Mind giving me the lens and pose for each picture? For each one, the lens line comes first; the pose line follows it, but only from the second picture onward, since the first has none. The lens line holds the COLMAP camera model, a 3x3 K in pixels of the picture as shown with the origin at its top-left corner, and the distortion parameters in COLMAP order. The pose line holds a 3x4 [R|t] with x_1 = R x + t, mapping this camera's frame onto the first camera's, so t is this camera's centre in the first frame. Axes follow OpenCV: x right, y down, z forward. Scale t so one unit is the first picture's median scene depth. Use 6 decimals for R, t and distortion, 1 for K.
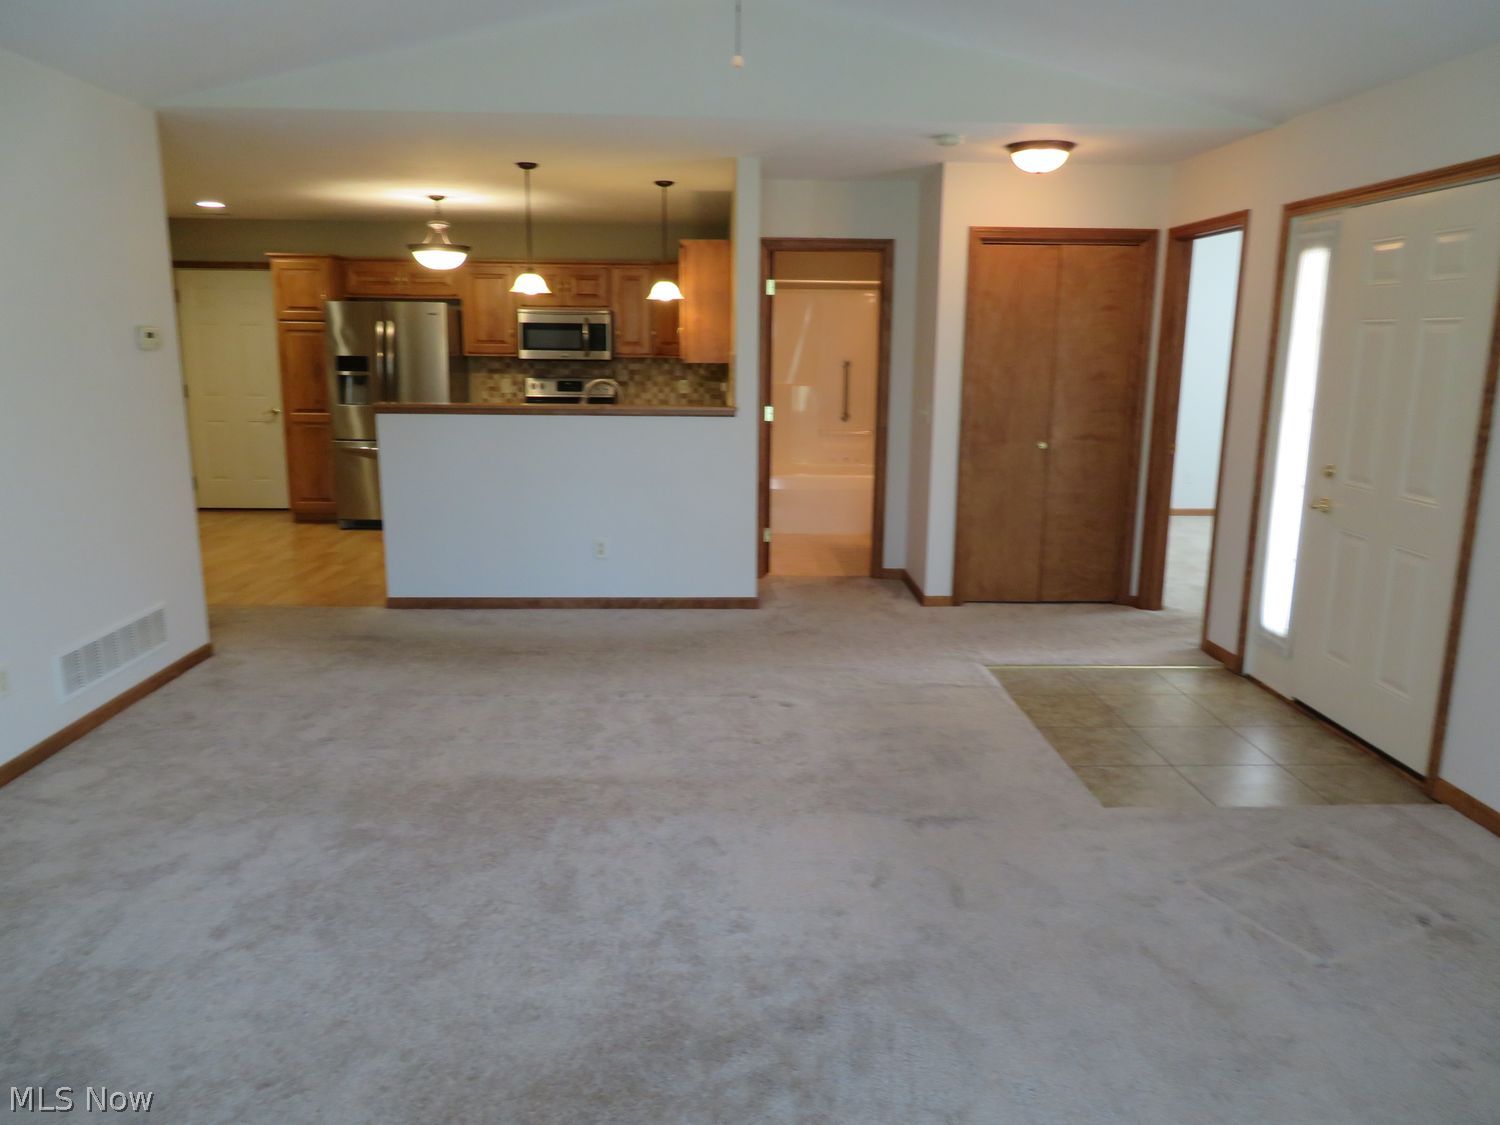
lens RADIAL K [[1076.3, 0, 752.3], [0, 1076.3, 563.3], [0, 0, 1]] dist [-0.007296, 0.001205]
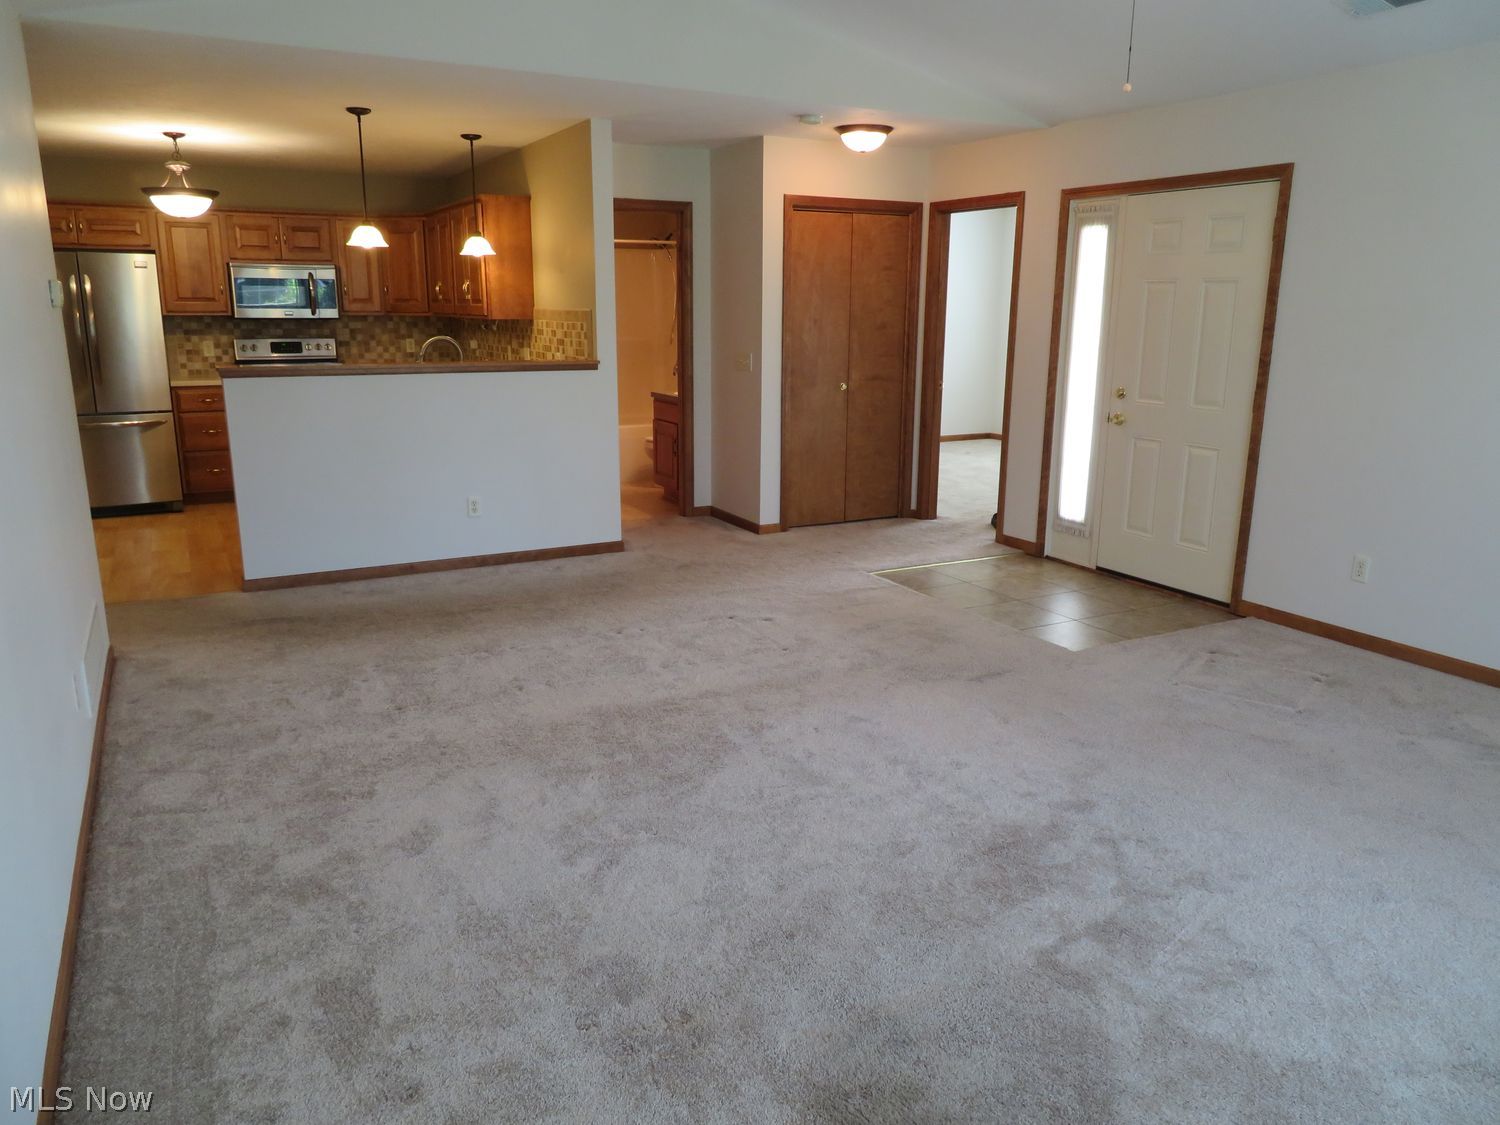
lens RADIAL K [[1076.3, 0, 752.3], [0, 1076.3, 563.3], [0, 0, 1]] dist [-0.007296, 0.001205]
pose [[0.897528, -0.107193, 0.427730, -0.320220], [0.091111, 0.994153, 0.057961, 0.003892], [-0.431442, -0.013051, 0.902046, -0.011014]]
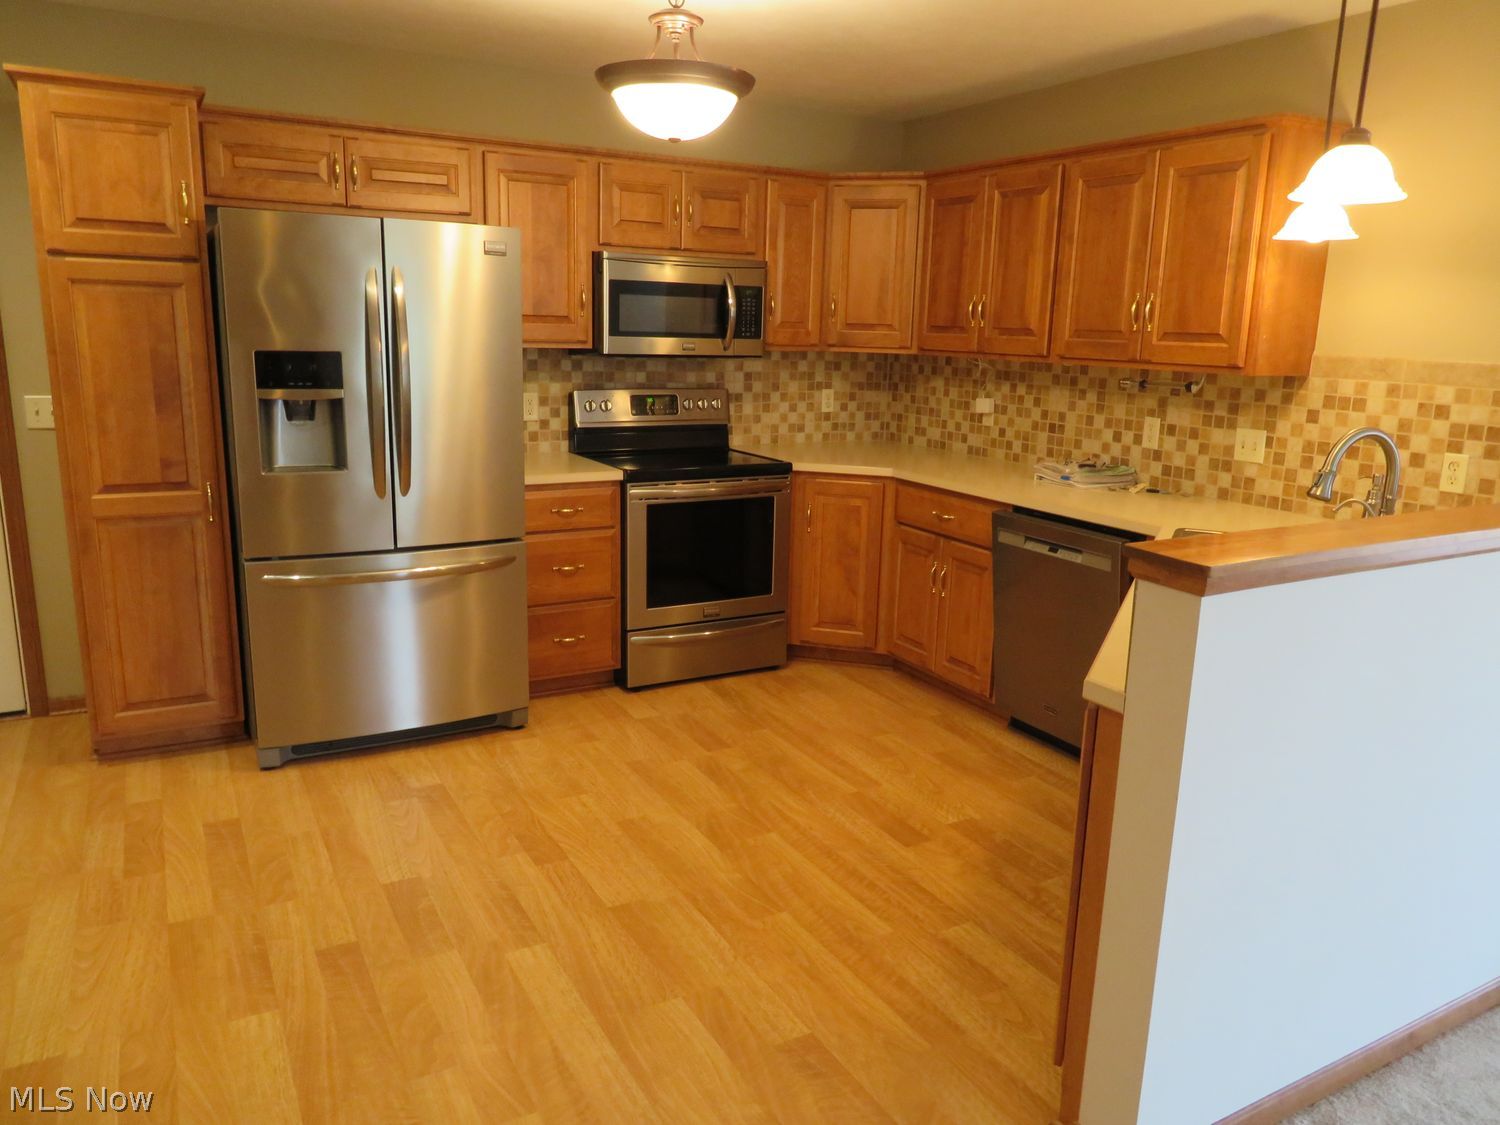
lens RADIAL K [[1076.3, 0, 752.3], [0, 1076.3, 563.3], [0, 0, 1]] dist [-0.007296, 0.001205]
pose [[0.888017, -0.088541, 0.451206, -0.526596], [0.076696, 0.996060, 0.044514, -0.153121], [-0.453370, -0.004923, 0.891309, 0.729356]]
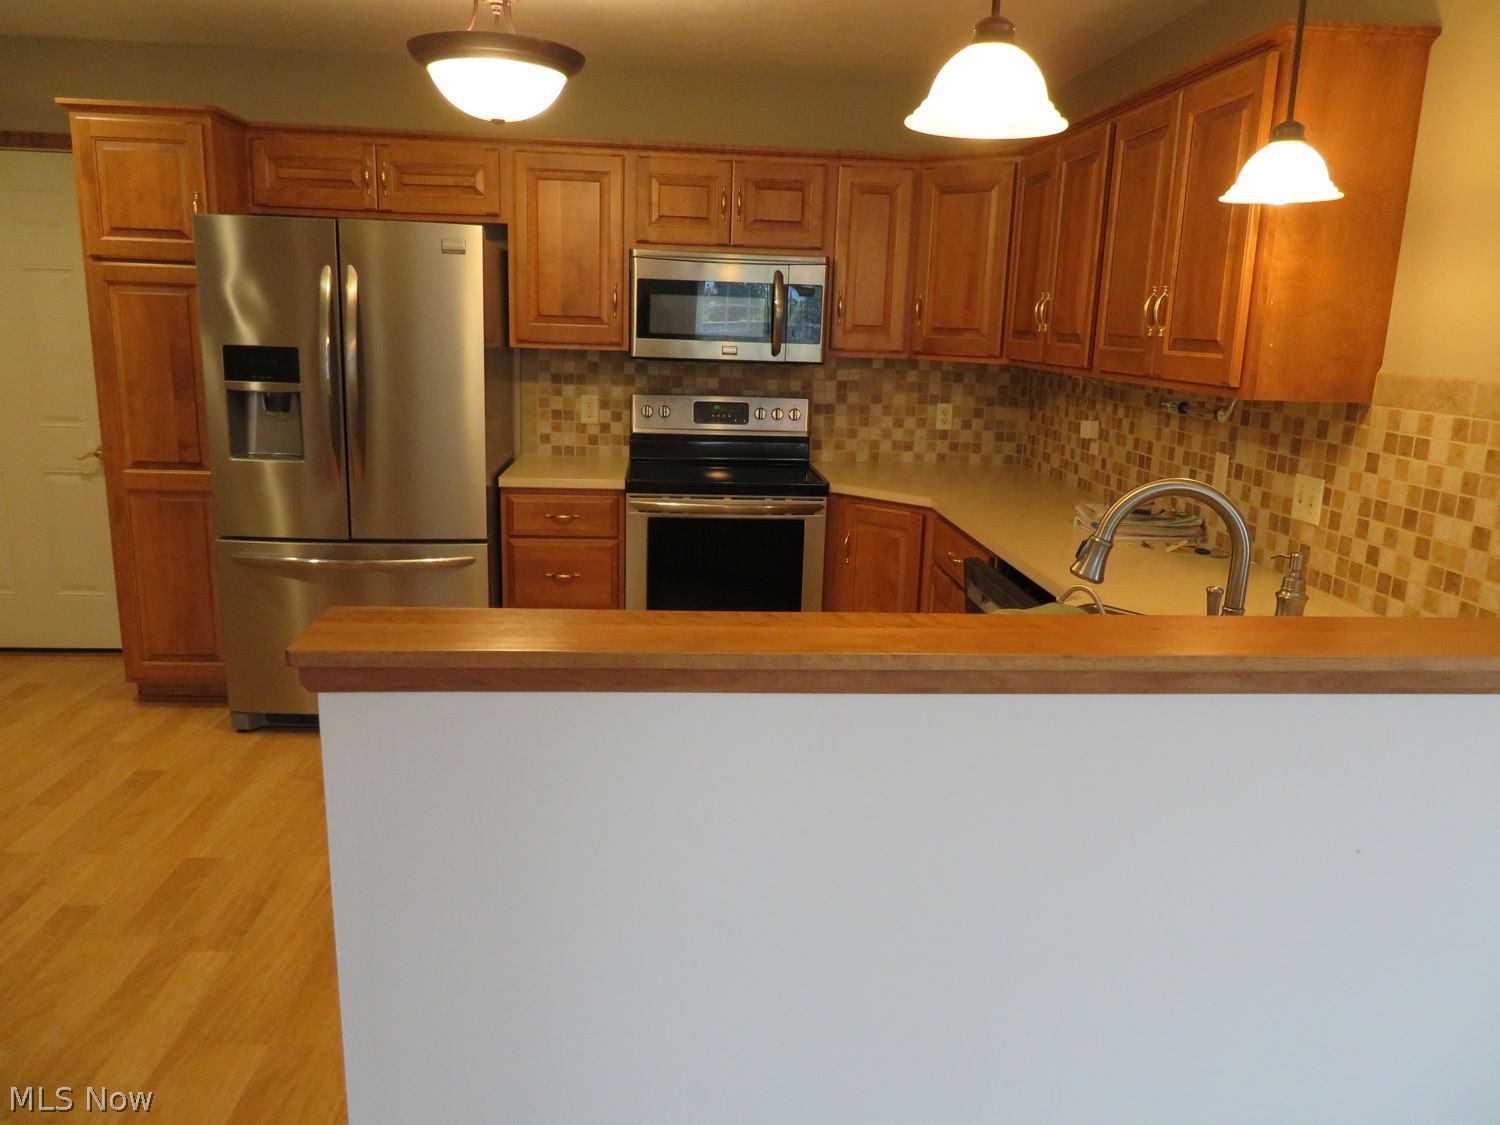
lens RADIAL K [[1076.3, 0, 752.3], [0, 1076.3, 563.3], [0, 0, 1]] dist [-0.007296, 0.001205]
pose [[0.998732, 0.010325, 0.049273, -0.254443], [-0.011389, 0.999707, 0.021373, -0.151974], [-0.049038, -0.021907, 0.998557, 0.724452]]
